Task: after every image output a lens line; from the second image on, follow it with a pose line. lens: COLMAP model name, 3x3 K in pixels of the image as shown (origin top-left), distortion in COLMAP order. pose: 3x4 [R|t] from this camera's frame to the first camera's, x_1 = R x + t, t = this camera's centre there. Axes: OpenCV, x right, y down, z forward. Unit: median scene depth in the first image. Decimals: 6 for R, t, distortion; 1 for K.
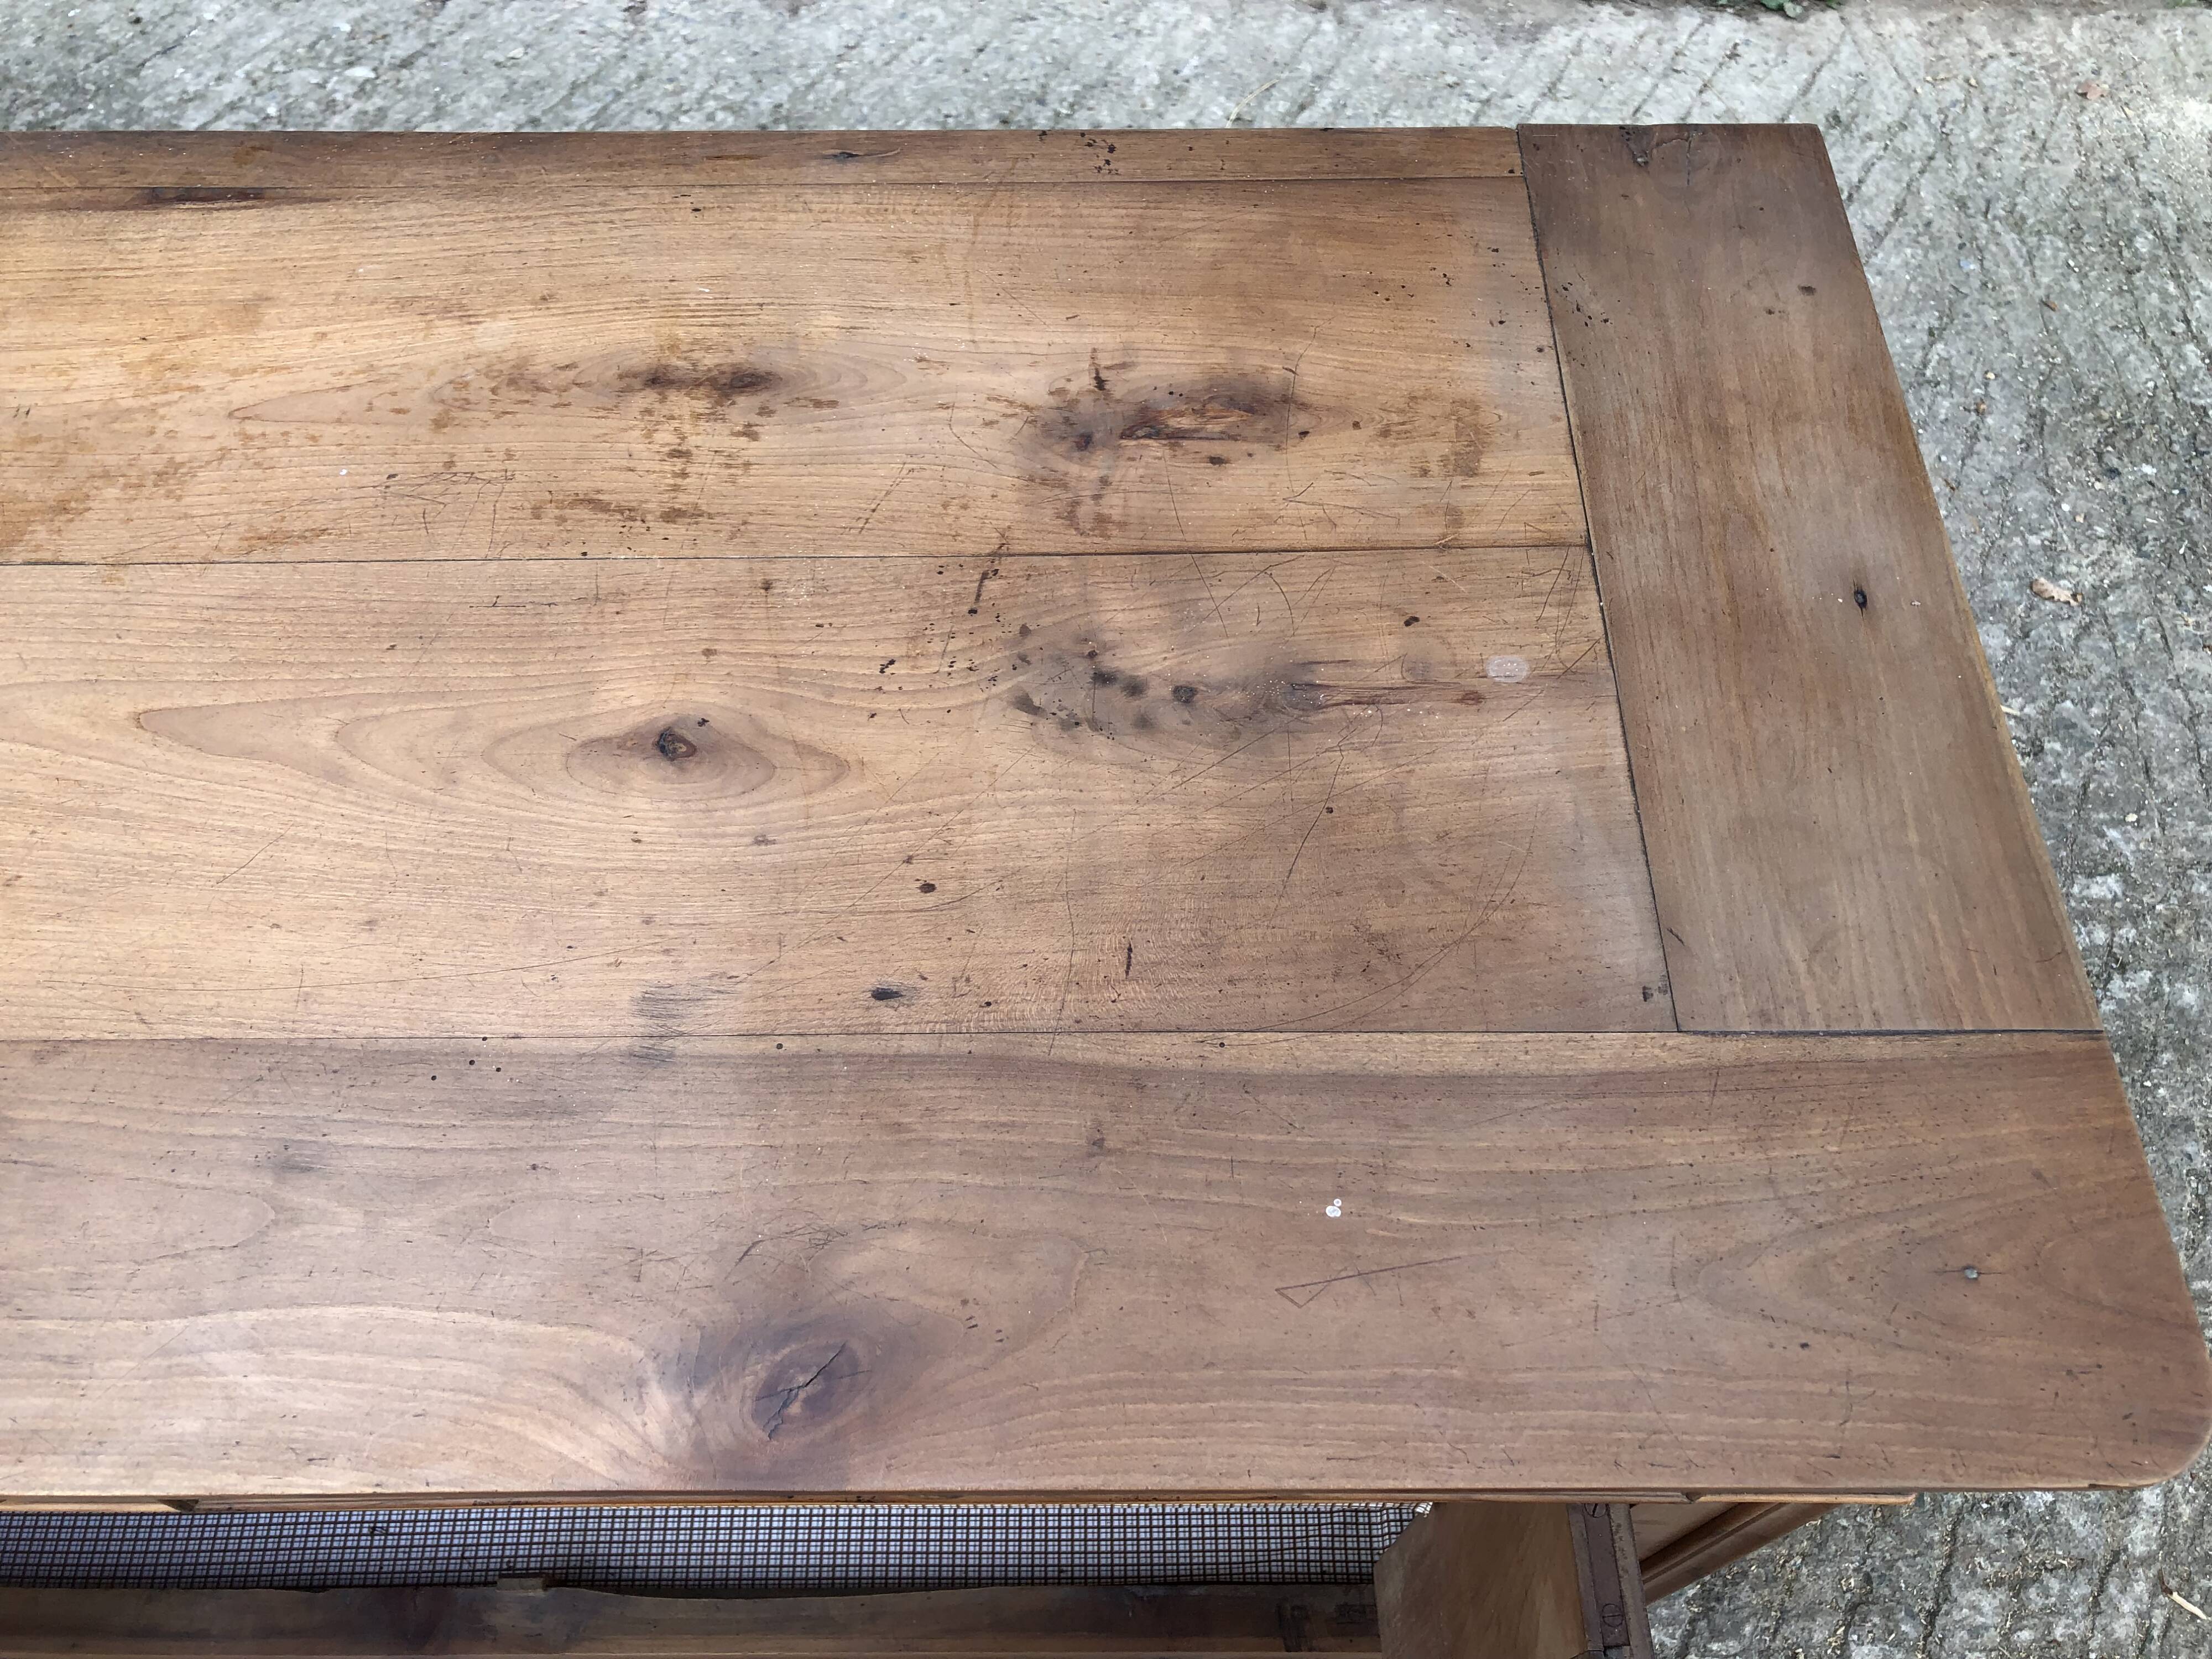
lens RADIAL K [[1819.8, 0, 1094.5], [0, 1819.8, 789.1], [0, 0, 1]] dist [0.015057, -0.000409]
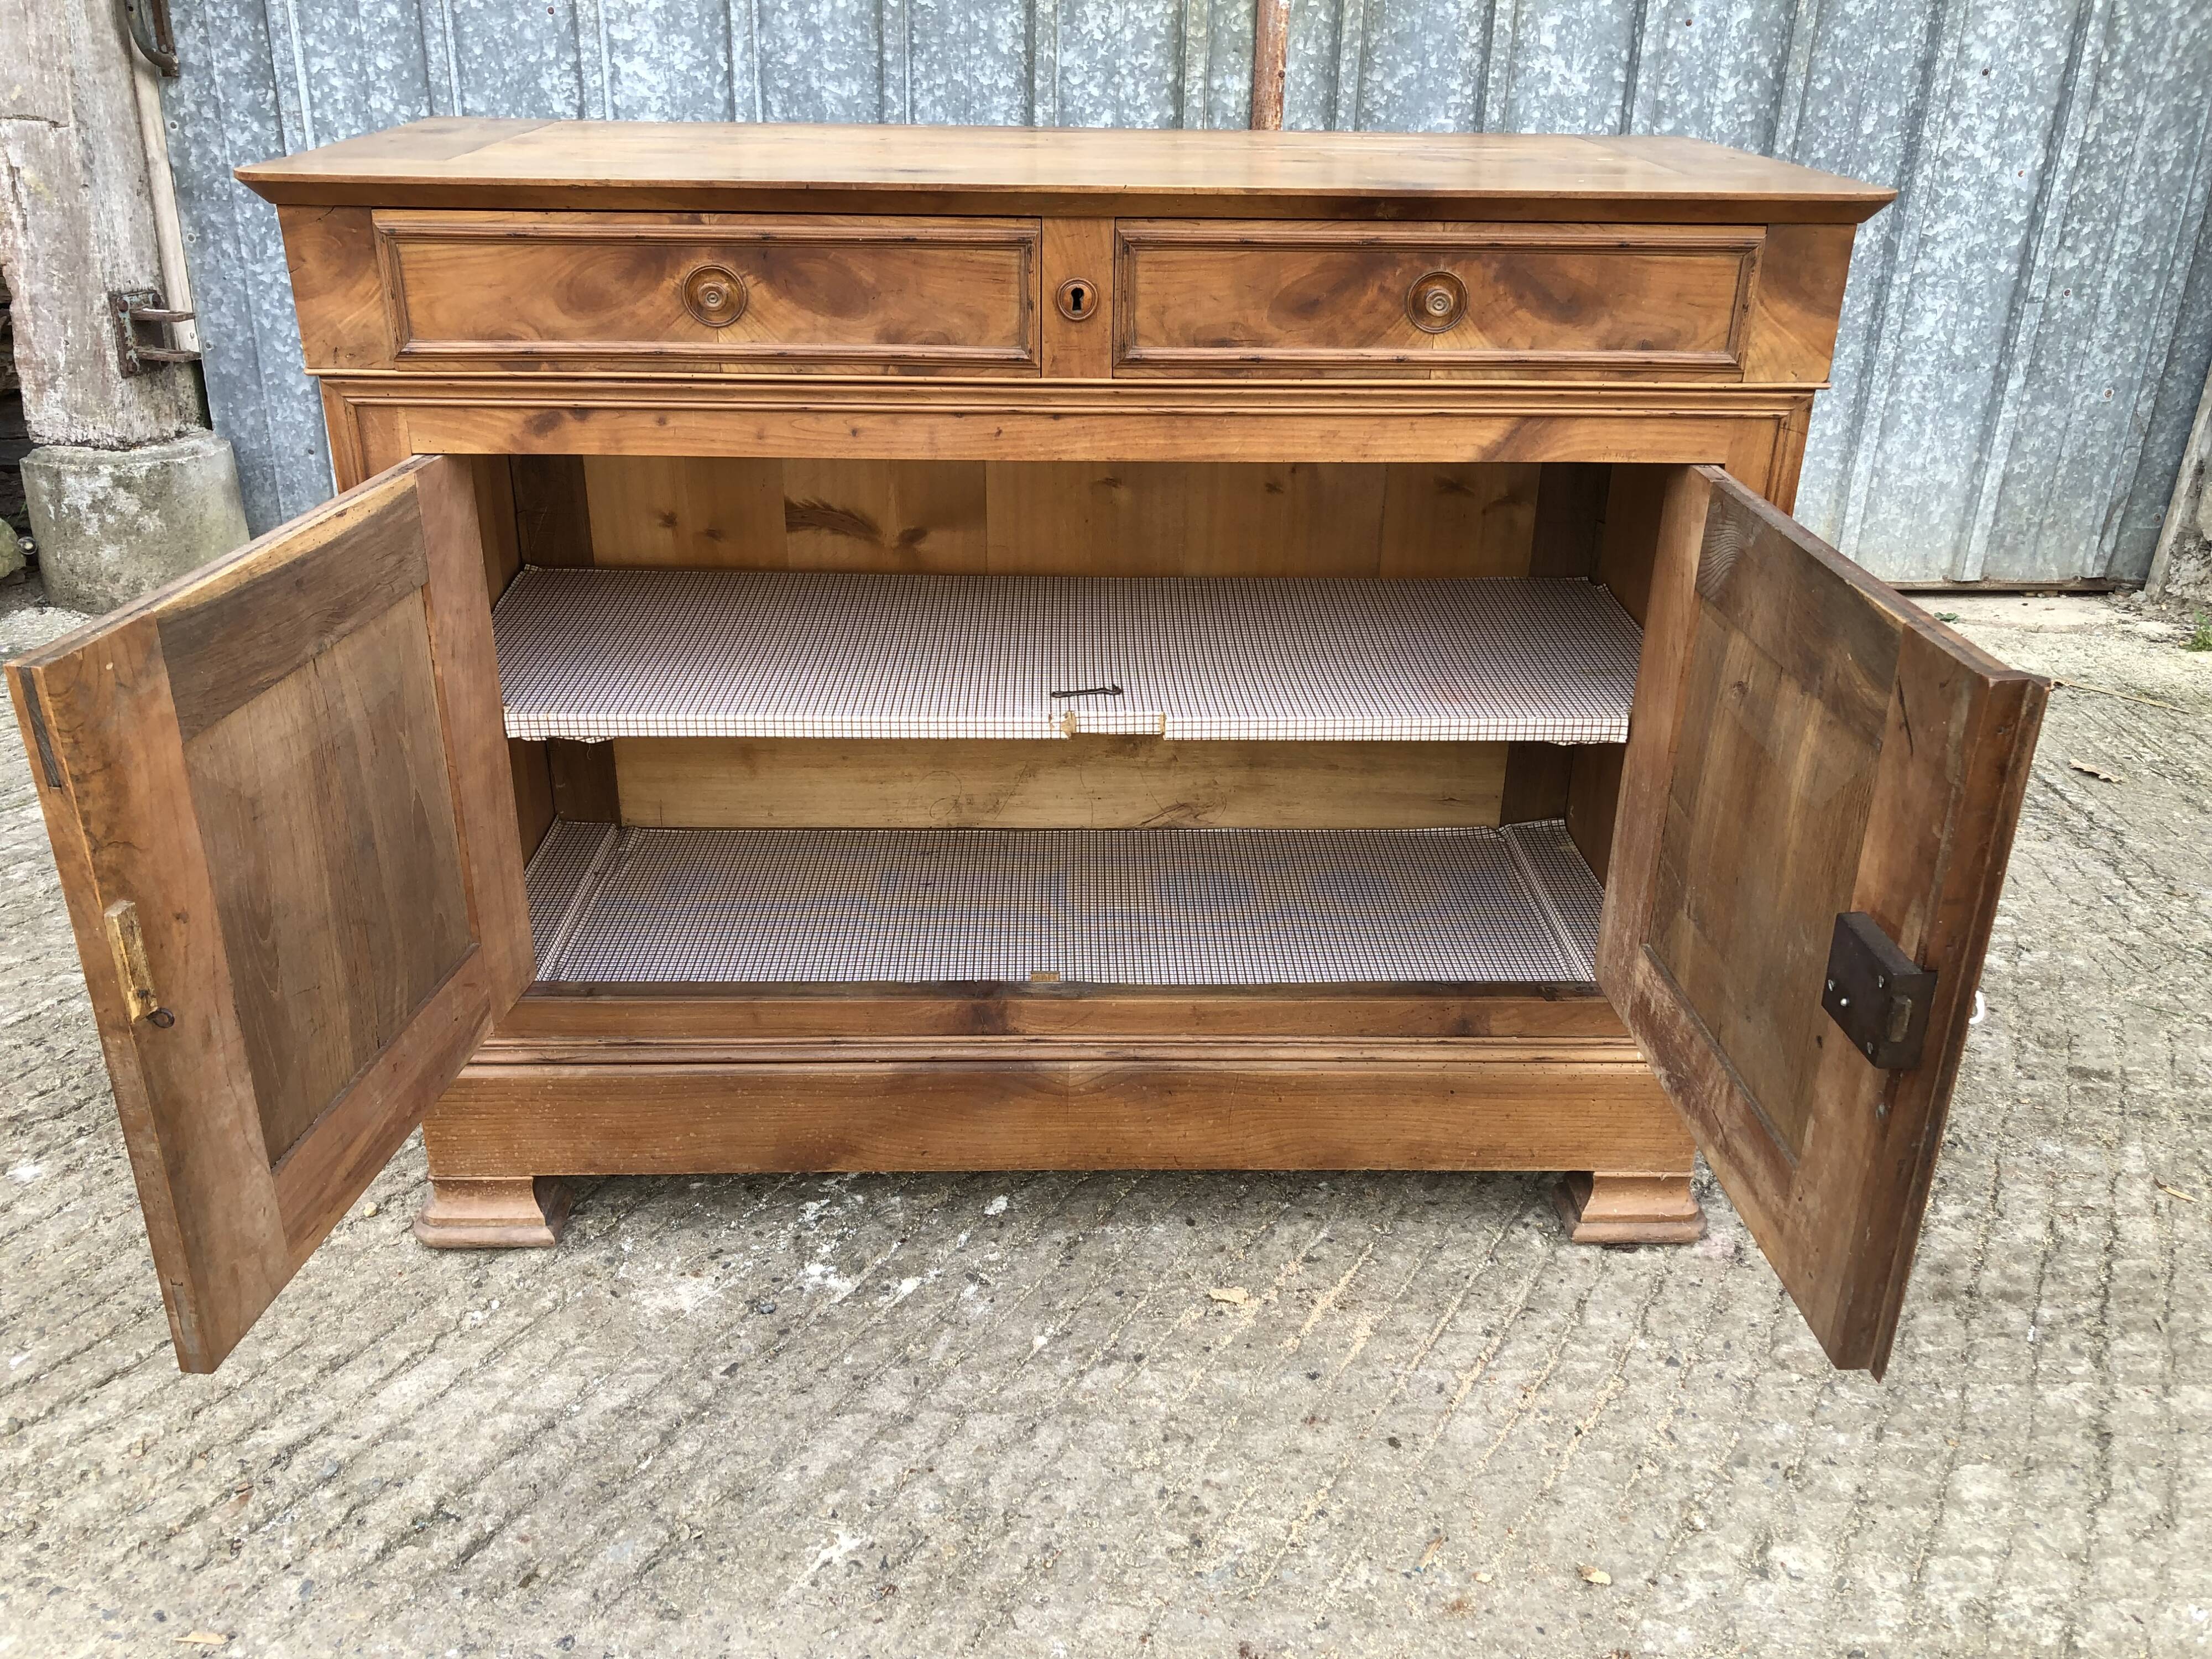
lens RADIAL K [[1819.8, 0, 1101.4], [0, 1819.8, 806.8], [0, 0, 1]] dist [0.015057, -0.000409]
pose [[0.999584, 0.004646, 0.028471, -0.255853], [0.012361, 0.822777, -0.568230, 0.984946], [-0.026066, 0.568345, 0.822377, -0.281744]]
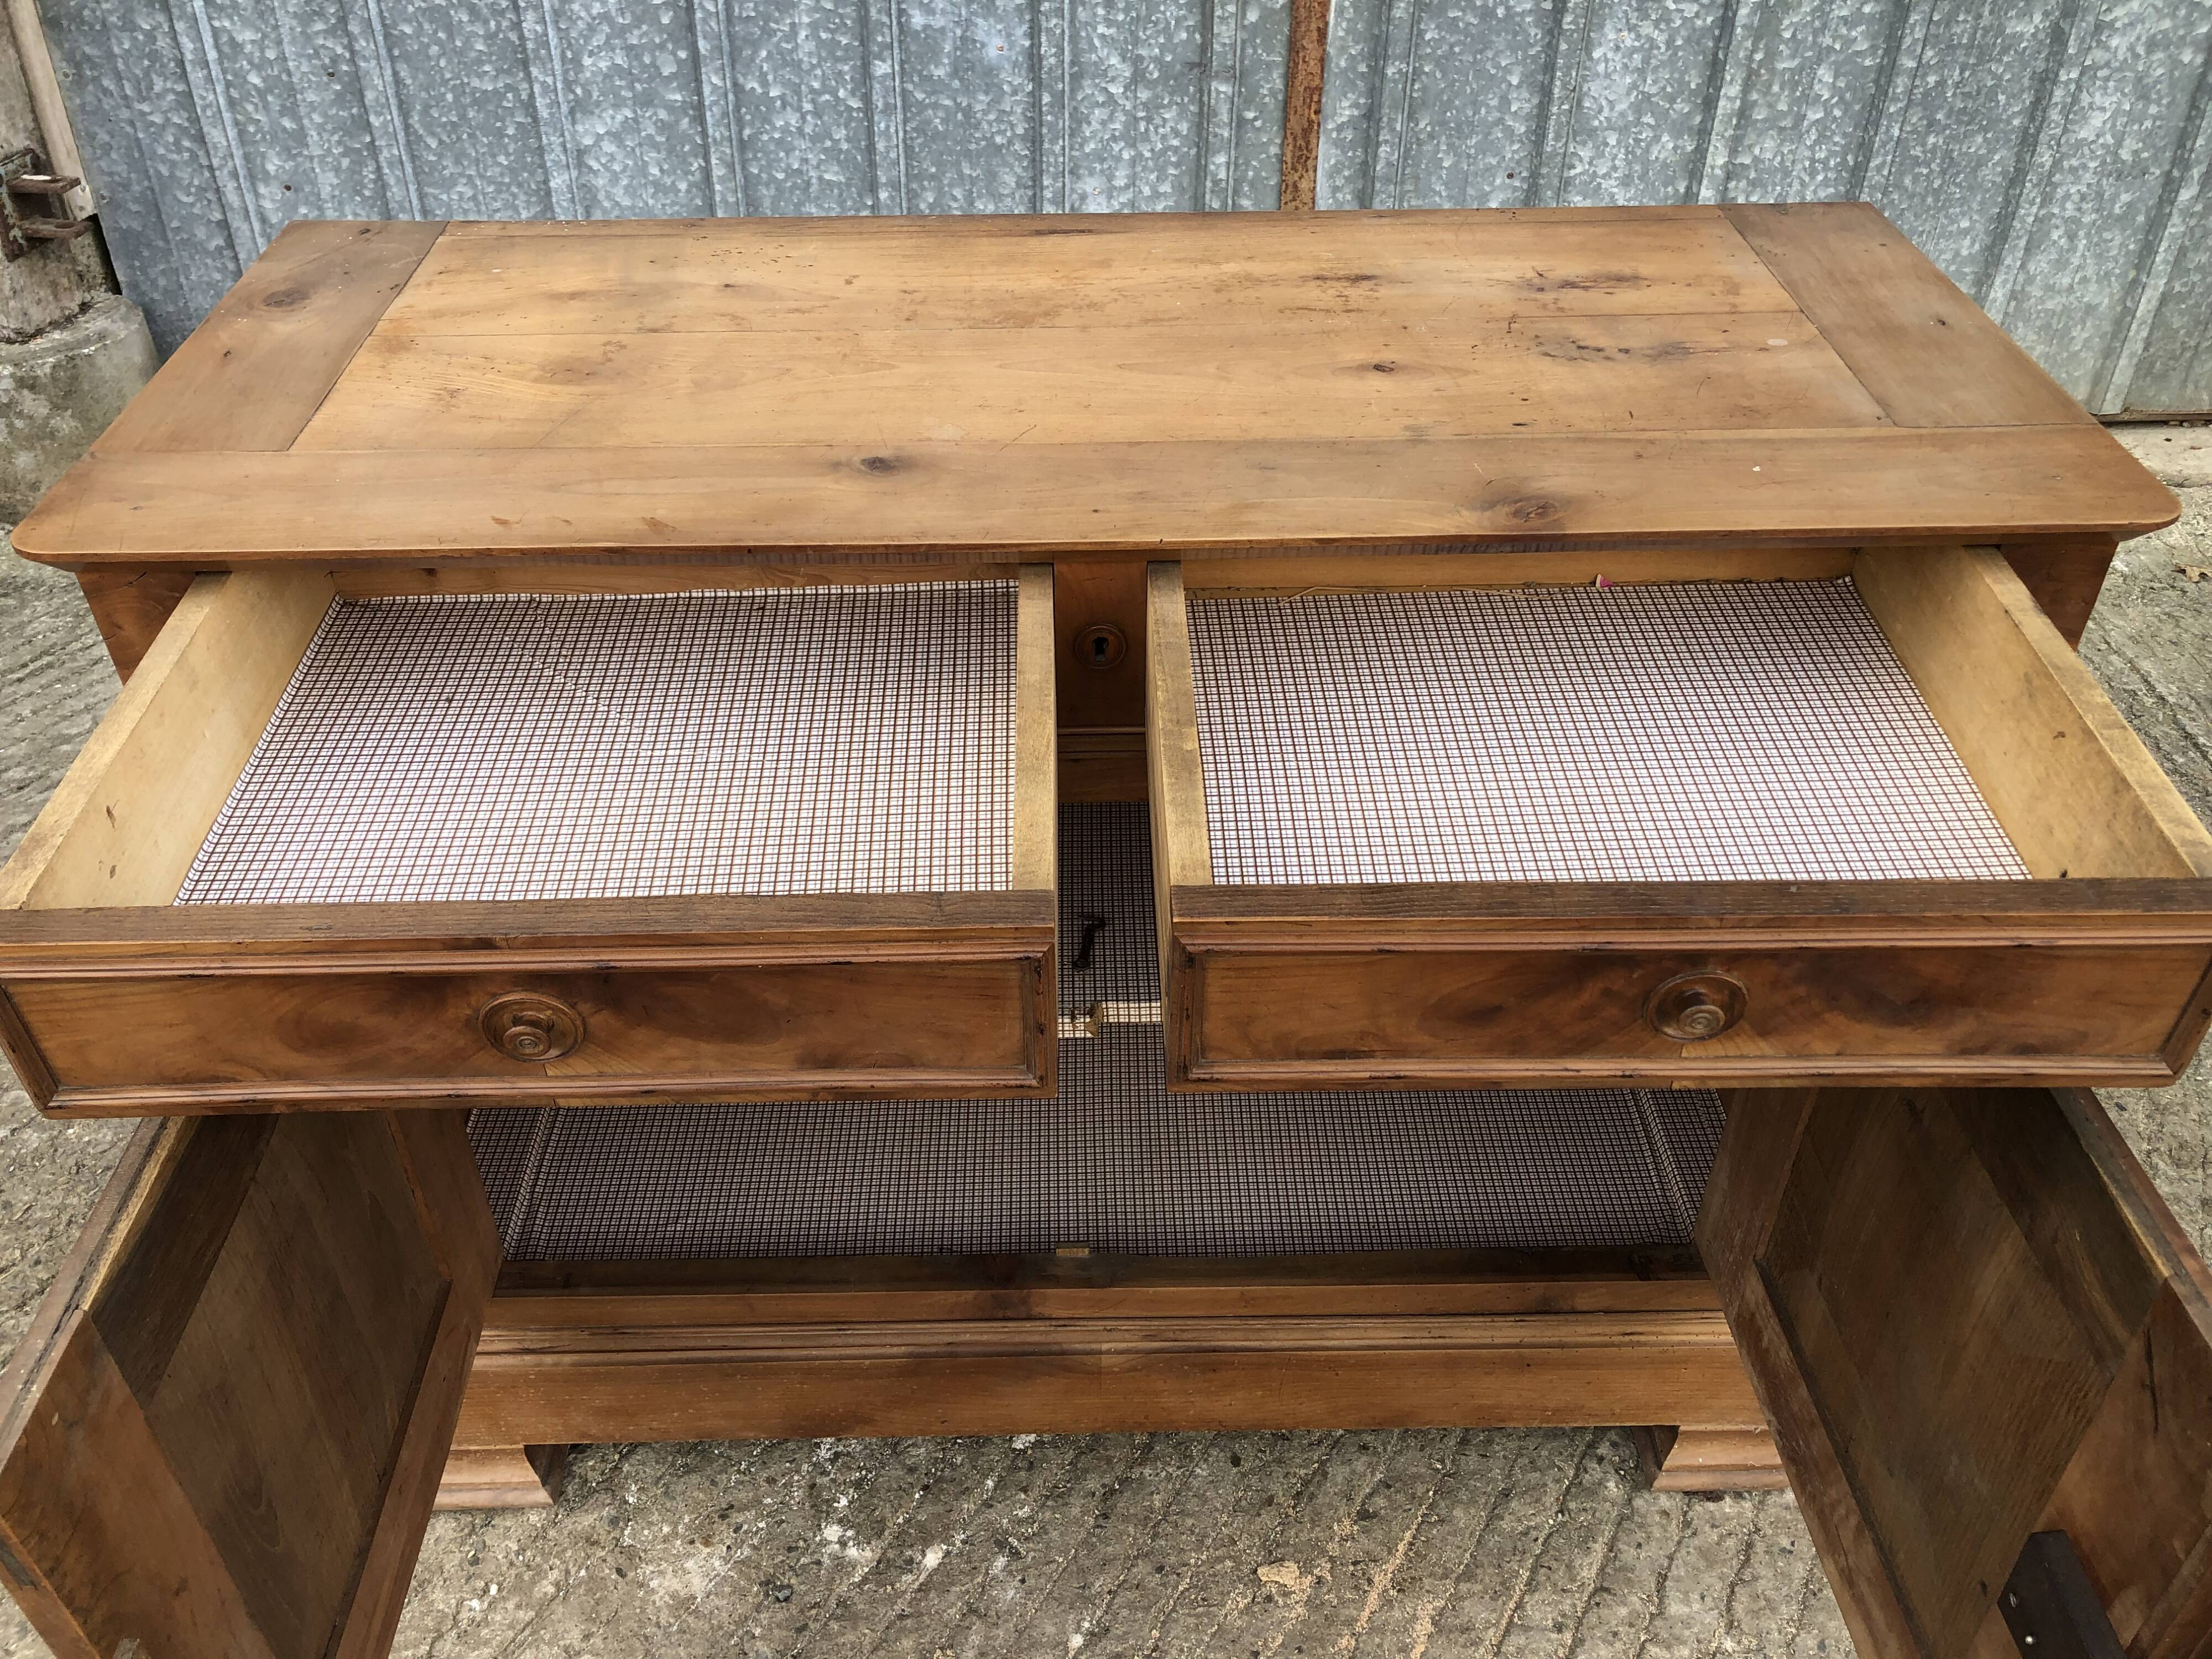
lens RADIAL K [[1819.8, 0, 1077.4], [0, 1819.8, 806.4], [0, 0, 1]] dist [0.015057, -0.000409]
pose [[0.999922, -0.012145, 0.003036, -0.256614], [0.012411, 0.930133, -0.367012, 0.519851], [0.001633, 0.367021, 0.930211, -0.323969]]
